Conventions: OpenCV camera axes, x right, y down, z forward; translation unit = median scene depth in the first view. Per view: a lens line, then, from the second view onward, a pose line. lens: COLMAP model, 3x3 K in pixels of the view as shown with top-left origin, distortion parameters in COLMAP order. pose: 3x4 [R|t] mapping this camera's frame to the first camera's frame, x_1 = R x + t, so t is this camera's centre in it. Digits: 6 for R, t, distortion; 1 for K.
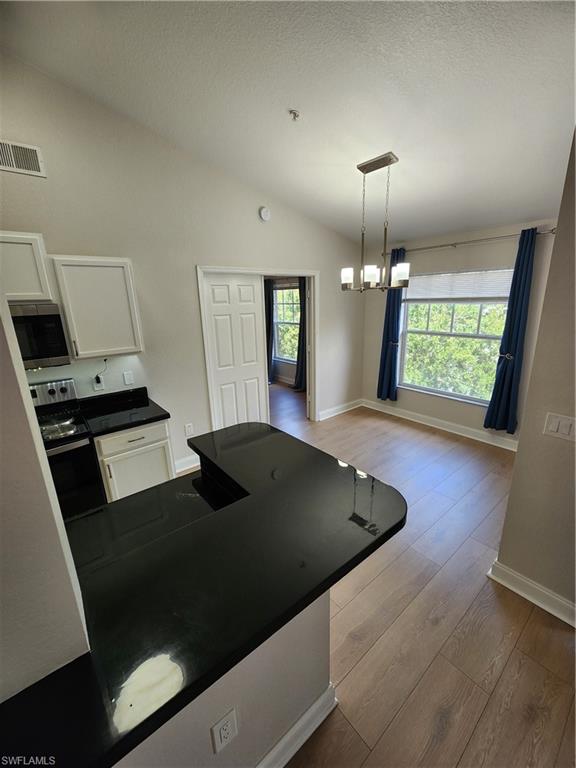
lens RADIAL K [[315.0, 0, 288.2], [0, 315.0, 380.1], [0, 0, 1]] dist [-0.001640, -0.000014]
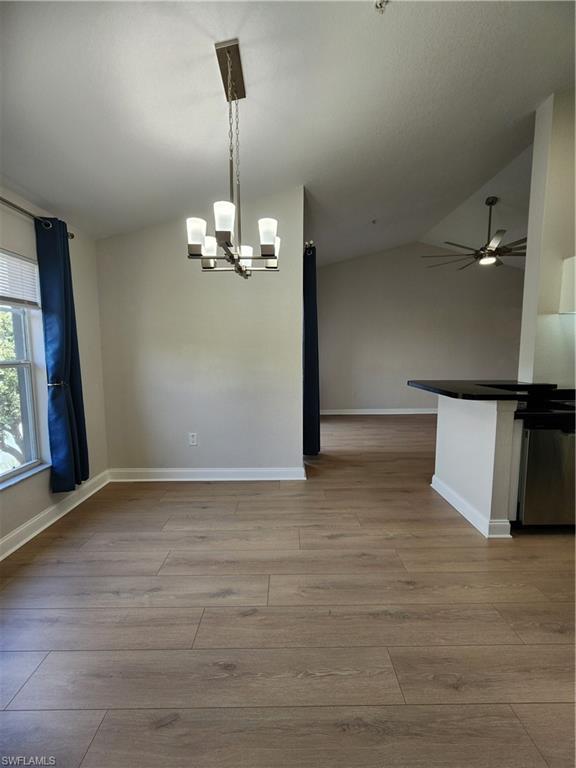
lens RADIAL K [[315.0, 0, 288.4], [0, 315.0, 386.4], [0, 0, 1]] dist [-0.001640, -0.000014]
pose [[-0.777770, -0.037109, 0.627452, -0.155965], [0.184089, 0.941033, 0.283845, -0.162464], [-0.600987, 0.336274, -0.725076, 1.073215]]
